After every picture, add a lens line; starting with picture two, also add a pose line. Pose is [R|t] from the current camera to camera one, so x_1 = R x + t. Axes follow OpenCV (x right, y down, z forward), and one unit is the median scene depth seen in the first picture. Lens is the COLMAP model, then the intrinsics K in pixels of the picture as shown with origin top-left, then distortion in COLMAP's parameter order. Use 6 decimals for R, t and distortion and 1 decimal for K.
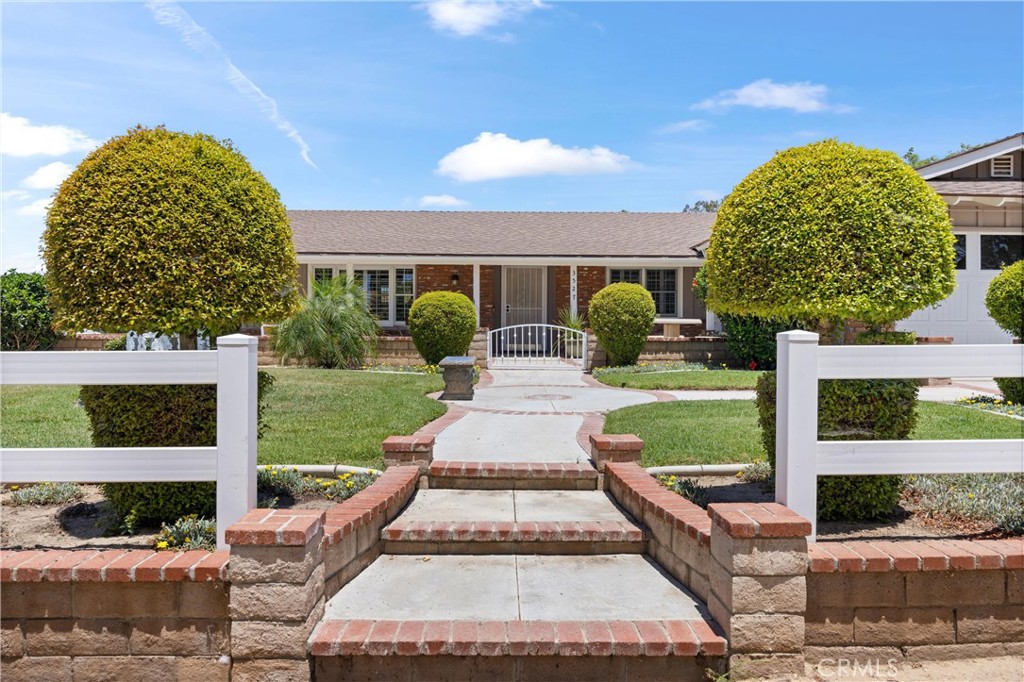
lens RADIAL K [[744.7, 0, 514.6], [0, 744.7, 332.6], [0, 0, 1]] dist [-0.006606, 0.008500]
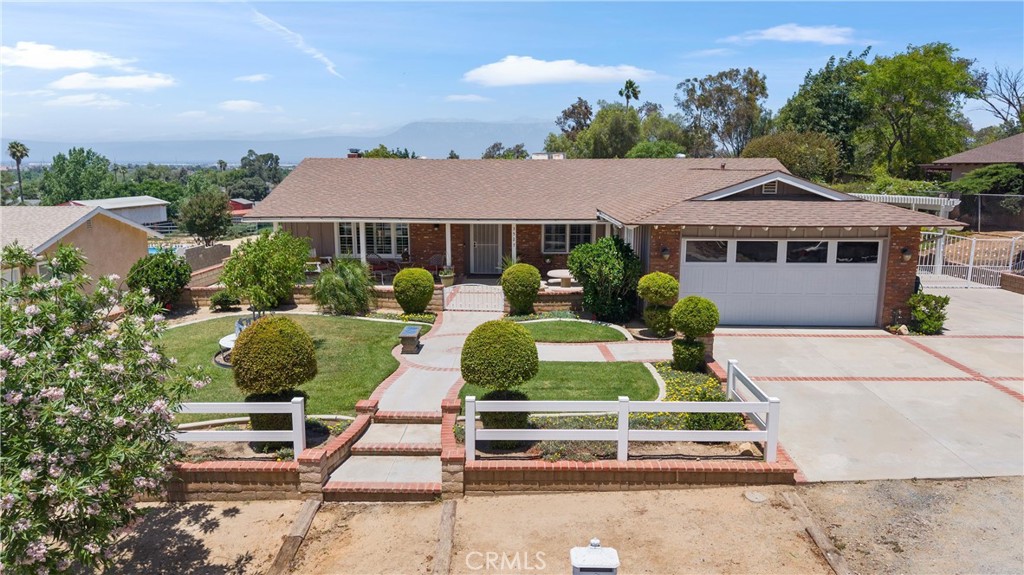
lens RADIAL K [[699.3, 0, 505.2], [0, 699.3, 291.8], [0, 0, 1]] dist [0.020930, -0.011796]
pose [[0.998704, -0.000296, -0.050903, 0.674196], [0.008540, 0.986786, 0.161805, -0.918560], [0.050183, -0.162030, 0.985509, -1.850259]]
